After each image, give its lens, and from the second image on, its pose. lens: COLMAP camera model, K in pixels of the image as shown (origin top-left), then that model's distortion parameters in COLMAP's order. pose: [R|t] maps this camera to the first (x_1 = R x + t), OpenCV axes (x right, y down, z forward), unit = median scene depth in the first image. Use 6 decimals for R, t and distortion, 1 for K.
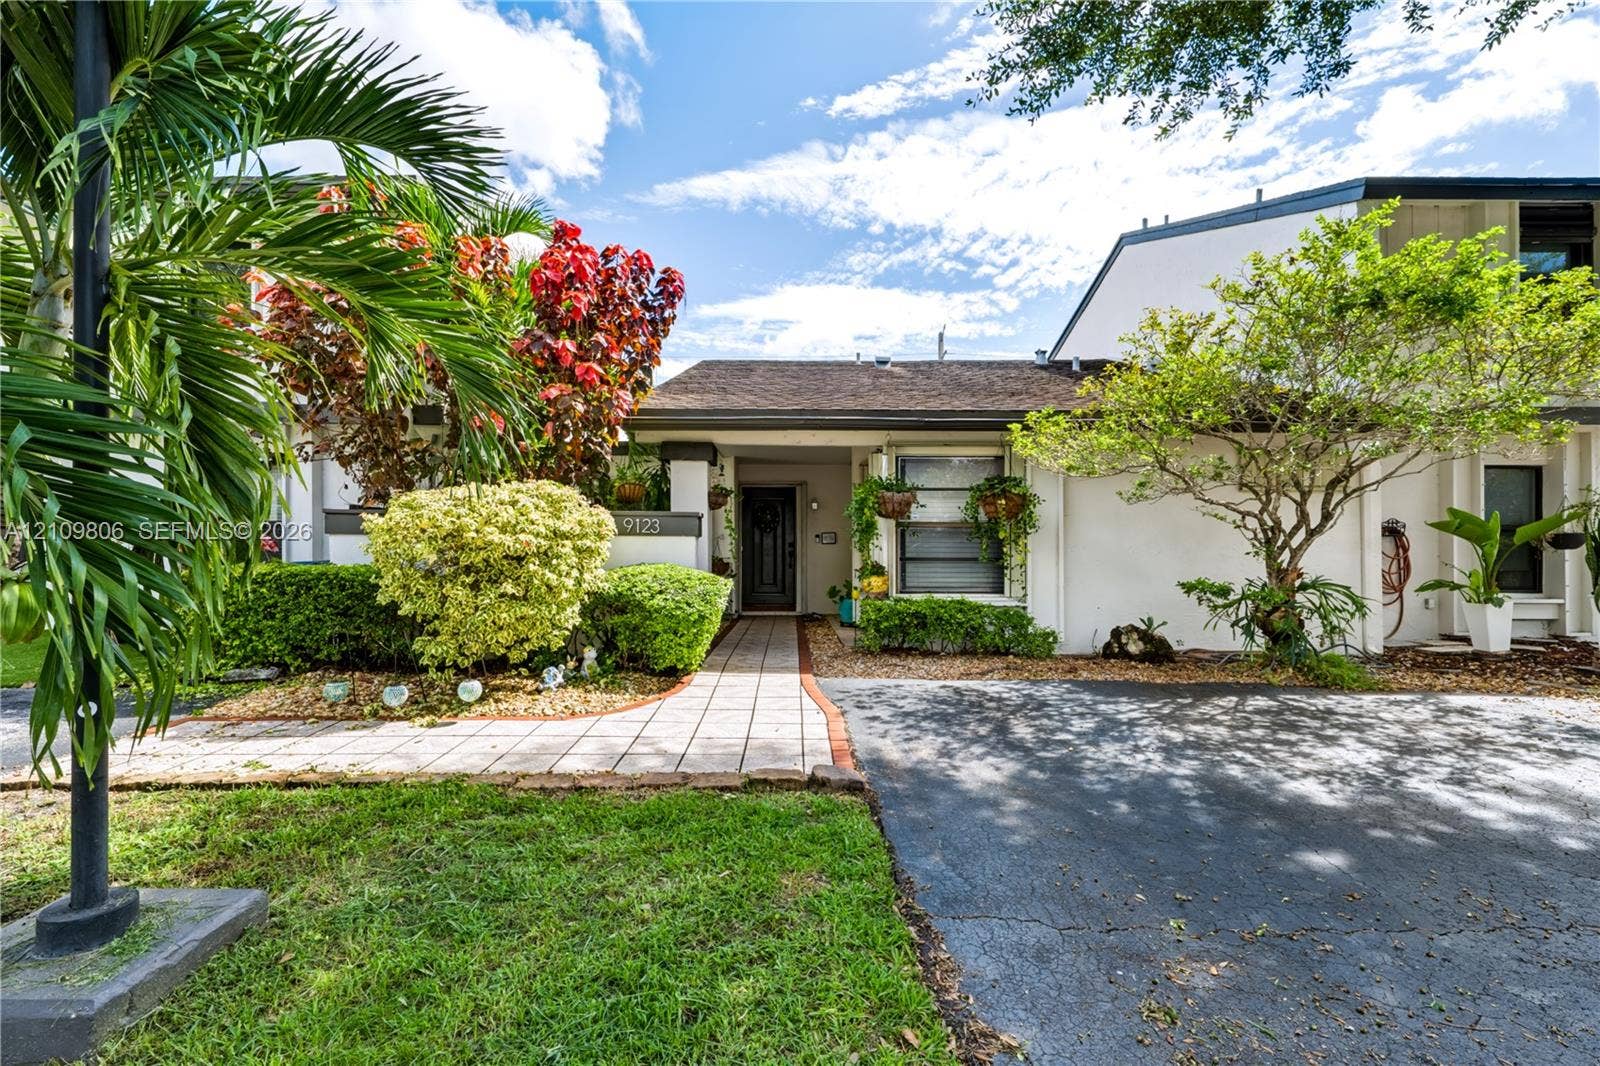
lens RADIAL K [[699.0, 0, 798.7], [0, 699.0, 545.2], [0, 0, 1]] dist [-0.001383, 0.000055]
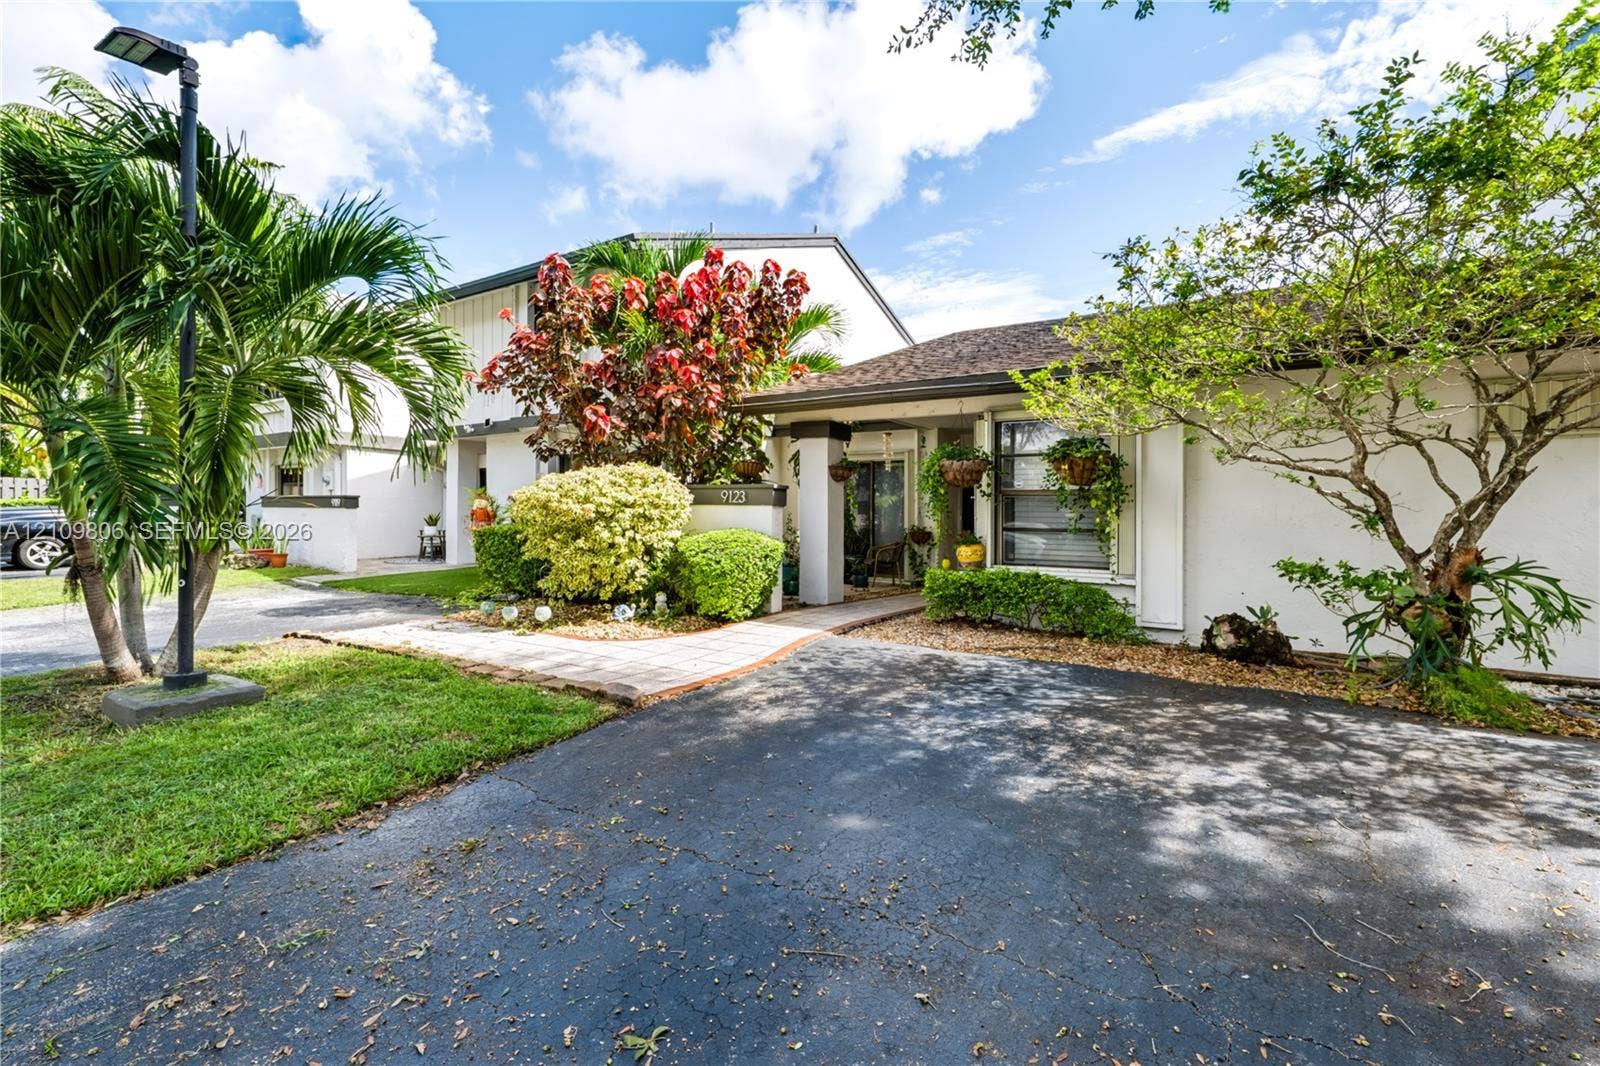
lens RADIAL K [[720.4, 0, 805.0], [0, 720.4, 501.0], [0, 0, 1]] dist [0.000376, -0.000068]
pose [[0.841559, -0.005169, -0.540140, 0.663383], [-0.004994, 0.999837, -0.017349, 0.000553], [0.540142, 0.017297, 0.841396, 0.036489]]
